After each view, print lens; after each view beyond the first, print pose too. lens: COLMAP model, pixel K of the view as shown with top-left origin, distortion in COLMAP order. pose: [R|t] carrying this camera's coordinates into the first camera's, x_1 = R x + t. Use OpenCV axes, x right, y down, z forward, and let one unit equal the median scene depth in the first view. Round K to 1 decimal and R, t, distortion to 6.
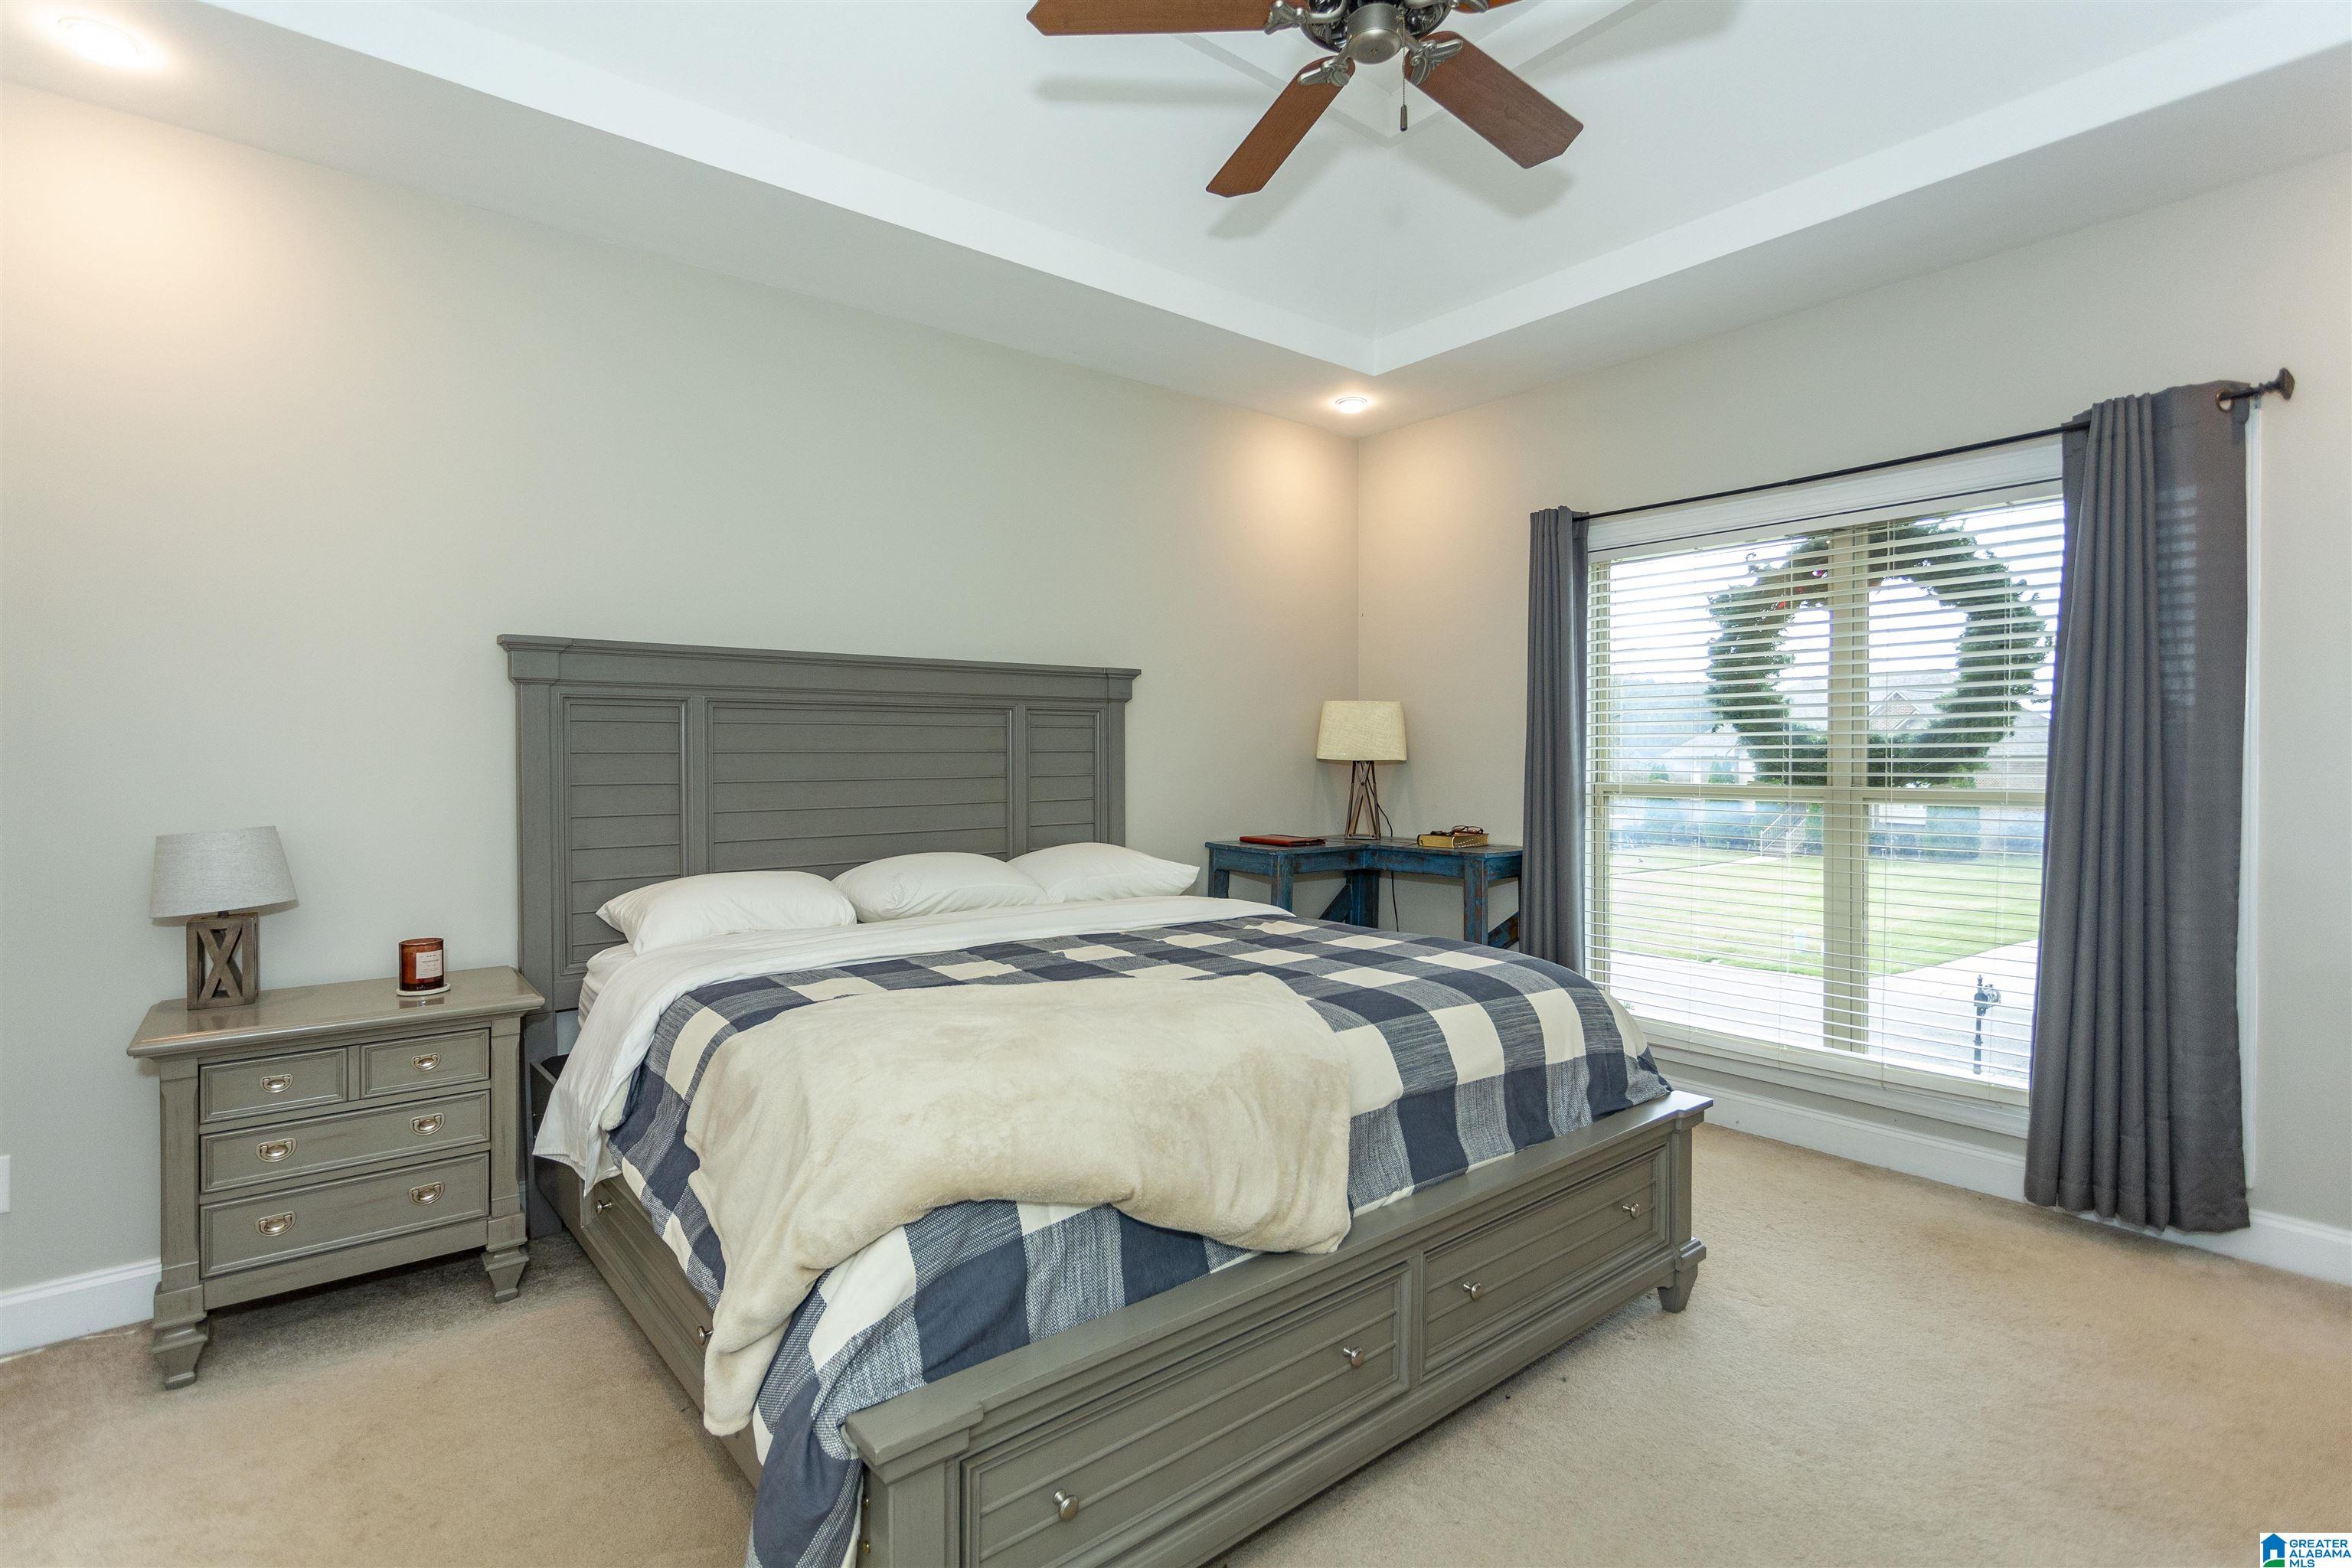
lens RADIAL K [[1120.2, 0, 1170.6], [0, 1120.2, 765.5], [0, 0, 1]] dist [0.005280, 0.004107]
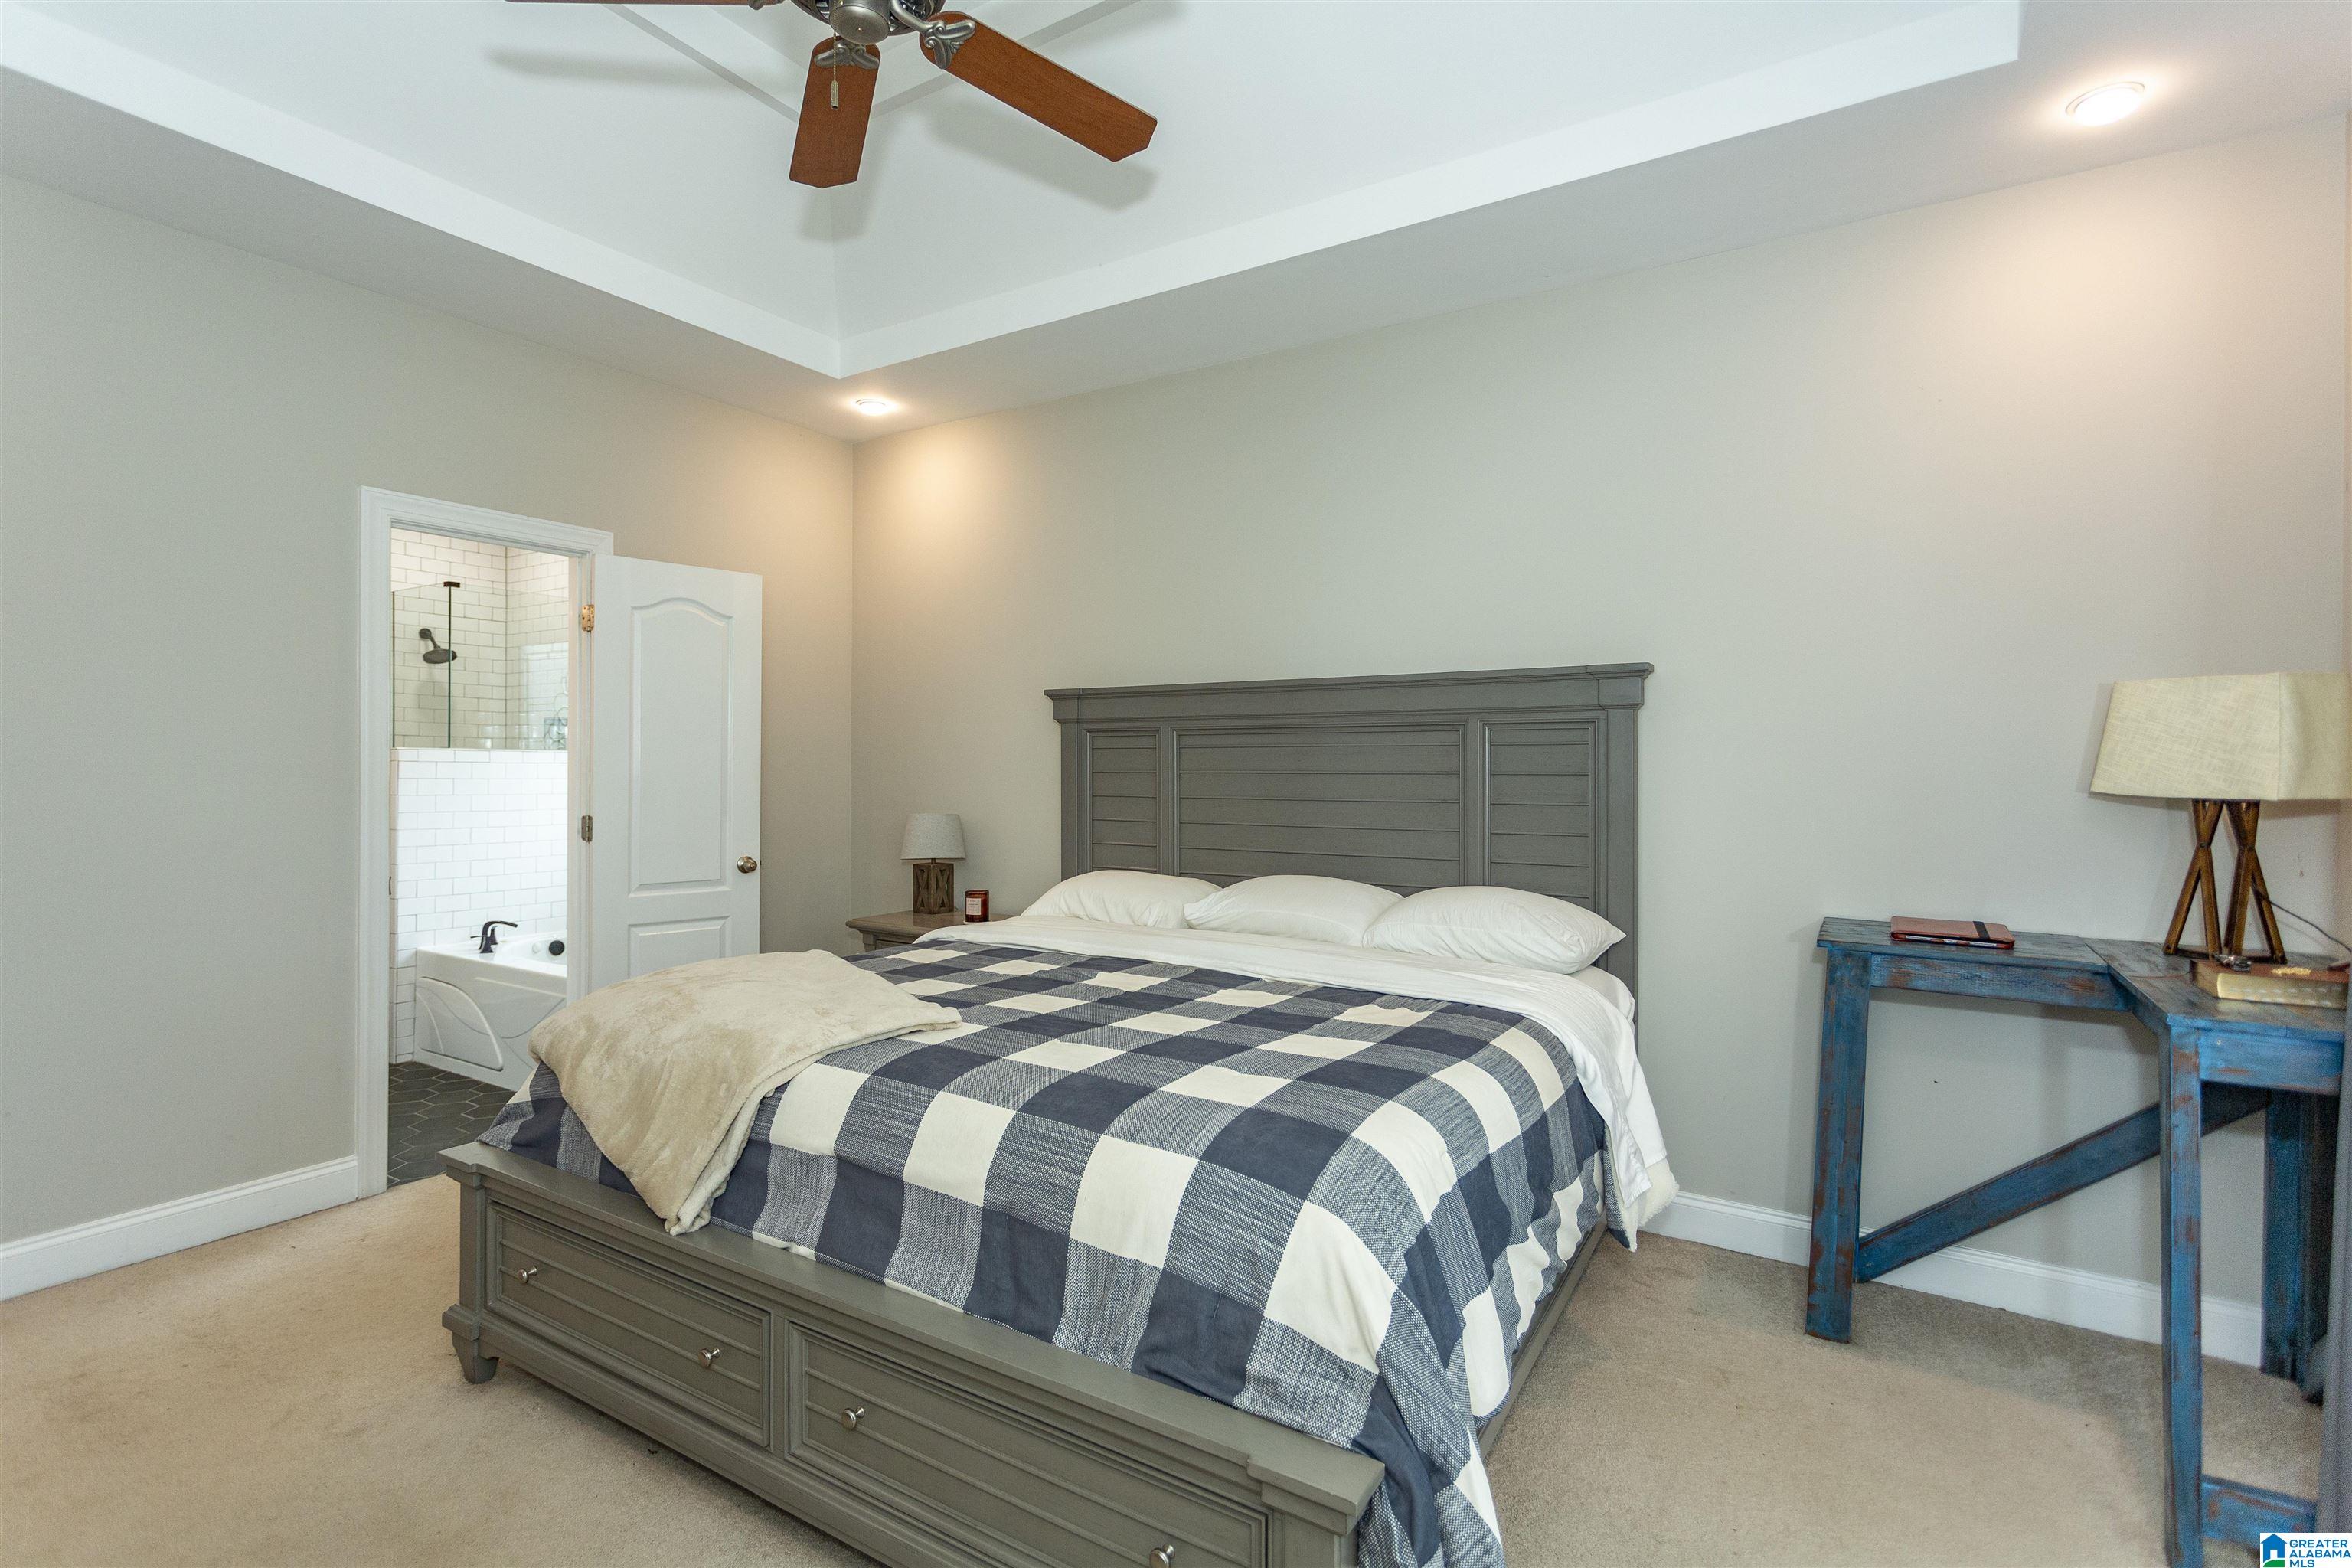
lens RADIAL K [[1120.2, 0, 1181.8], [0, 1120.2, 783.0], [0, 0, 1]] dist [0.005280, 0.004107]
pose [[0.320525, 0.018660, -0.947056, 0.737087], [-0.015700, 0.999773, 0.014385, -0.017085], [0.947110, 0.010258, 0.320745, 0.617602]]
